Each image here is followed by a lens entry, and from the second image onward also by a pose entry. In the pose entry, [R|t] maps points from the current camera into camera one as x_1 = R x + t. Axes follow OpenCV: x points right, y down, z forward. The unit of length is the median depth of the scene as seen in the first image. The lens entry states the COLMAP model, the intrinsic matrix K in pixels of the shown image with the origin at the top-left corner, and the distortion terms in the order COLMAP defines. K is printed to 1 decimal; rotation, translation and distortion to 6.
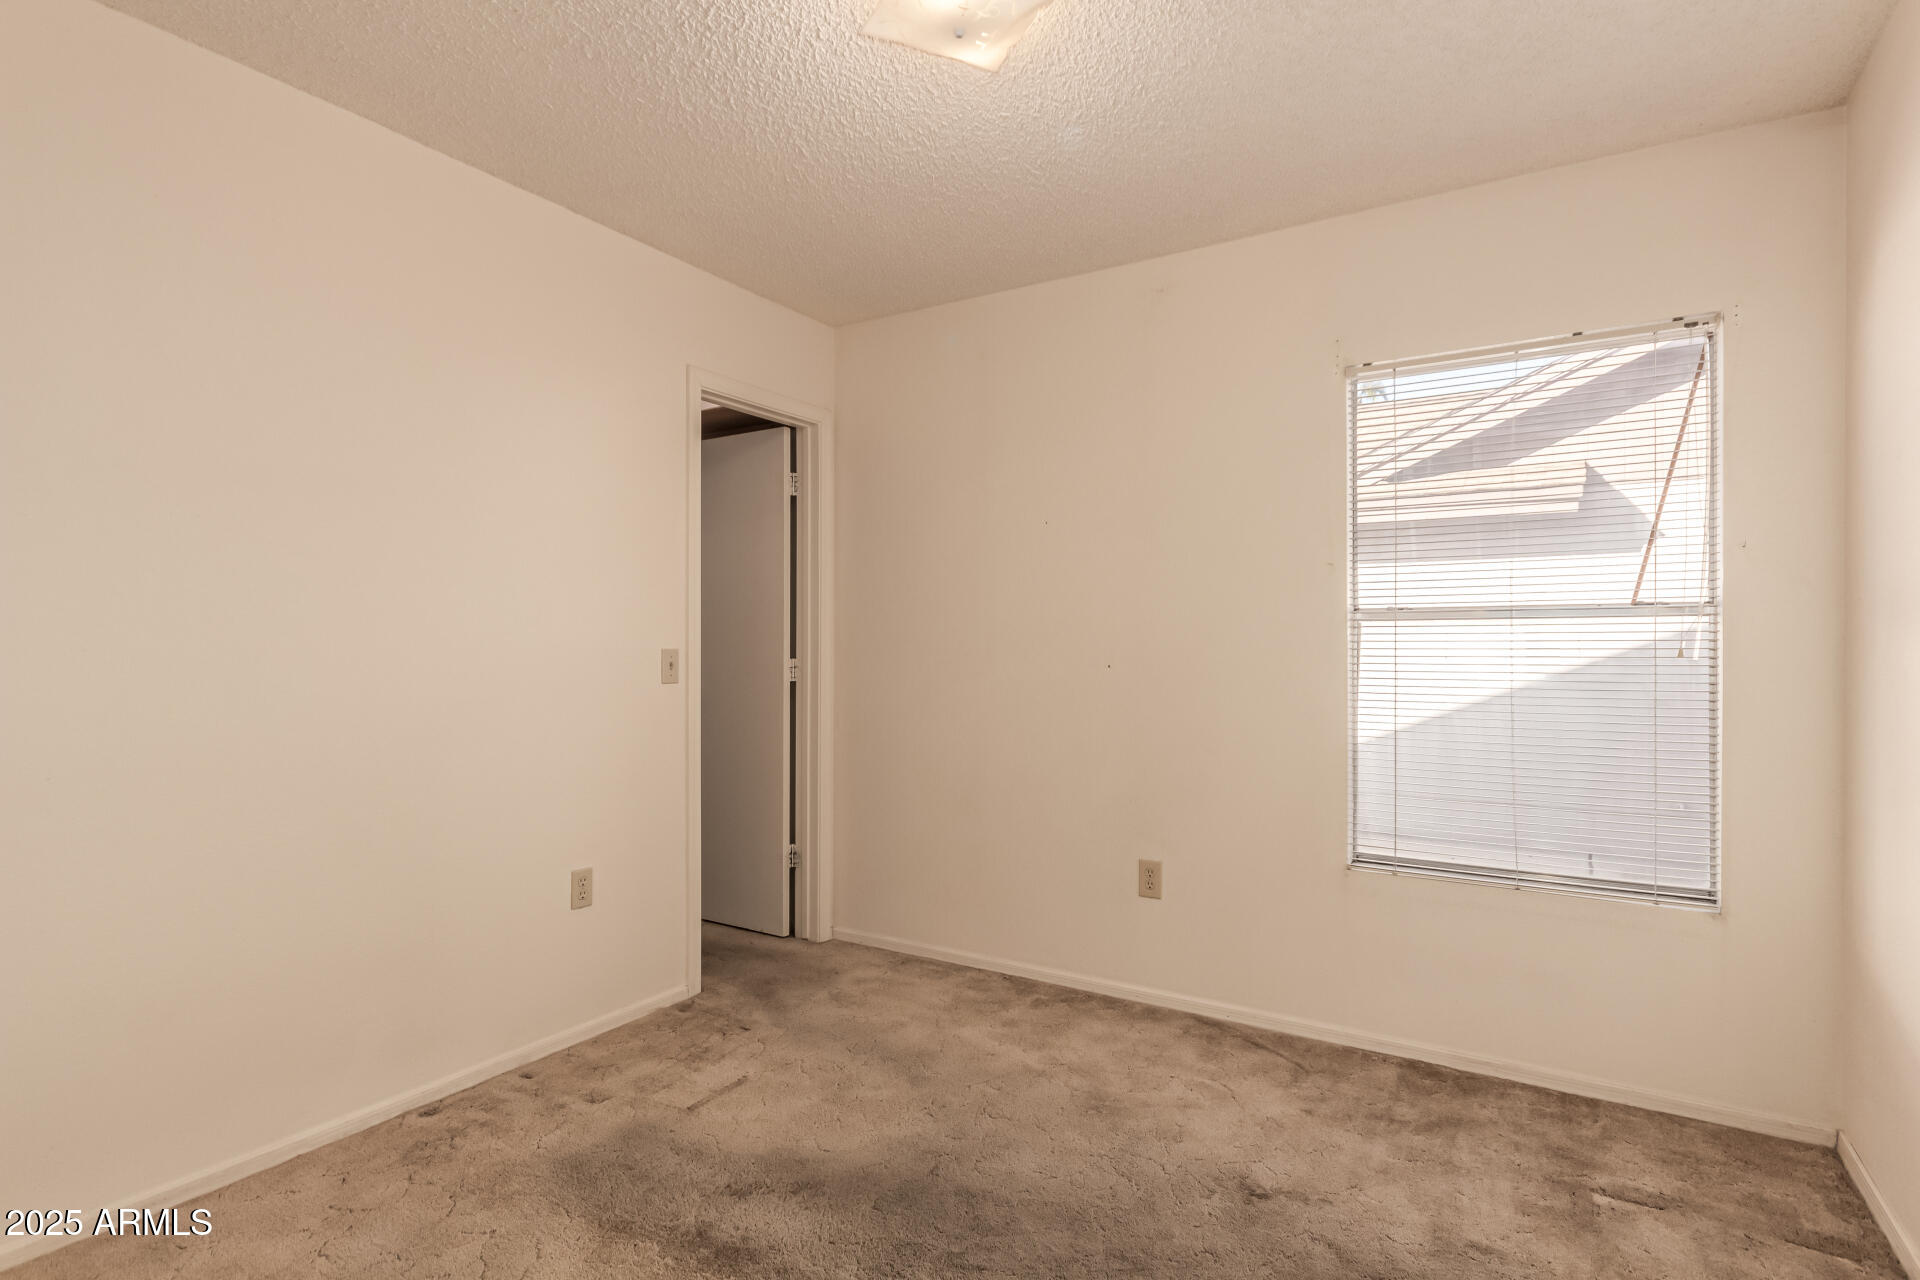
lens RADIAL K [[968.9, 0, 960.0], [0, 968.9, 640.0], [0, 0, 1]] dist [-0.000848, -0.000320]
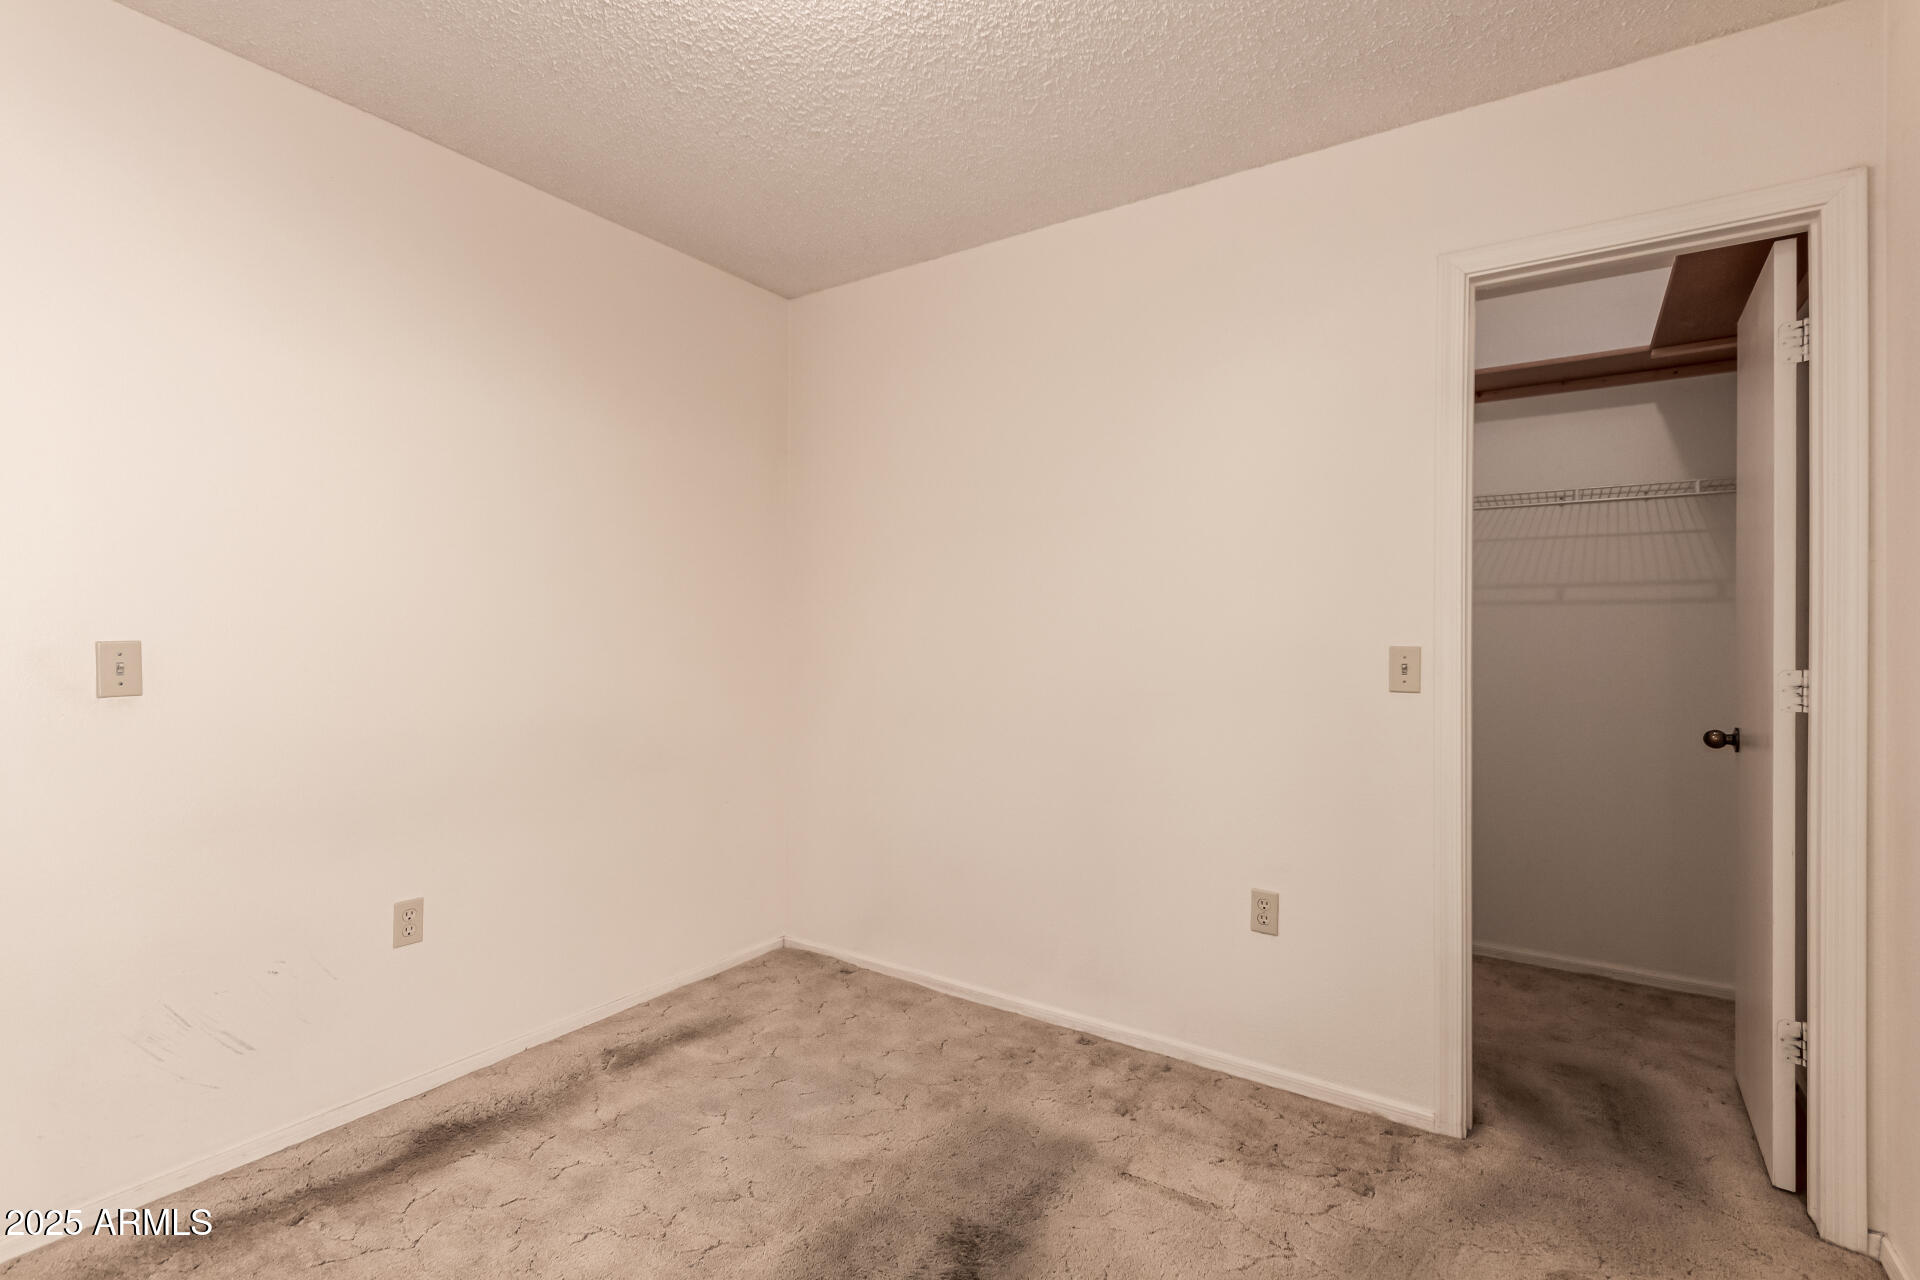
lens RADIAL K [[896.2, 0, 960.0], [0, 896.2, 640.0], [0, 0, 1]] dist [0.001677, 0.000559]
pose [[-0.039921, -0.000370, -0.999203, 0.449502], [-0.004762, 0.999989, -0.000180, 0.006213], [0.999191, 0.004751, -0.039922, 0.753129]]
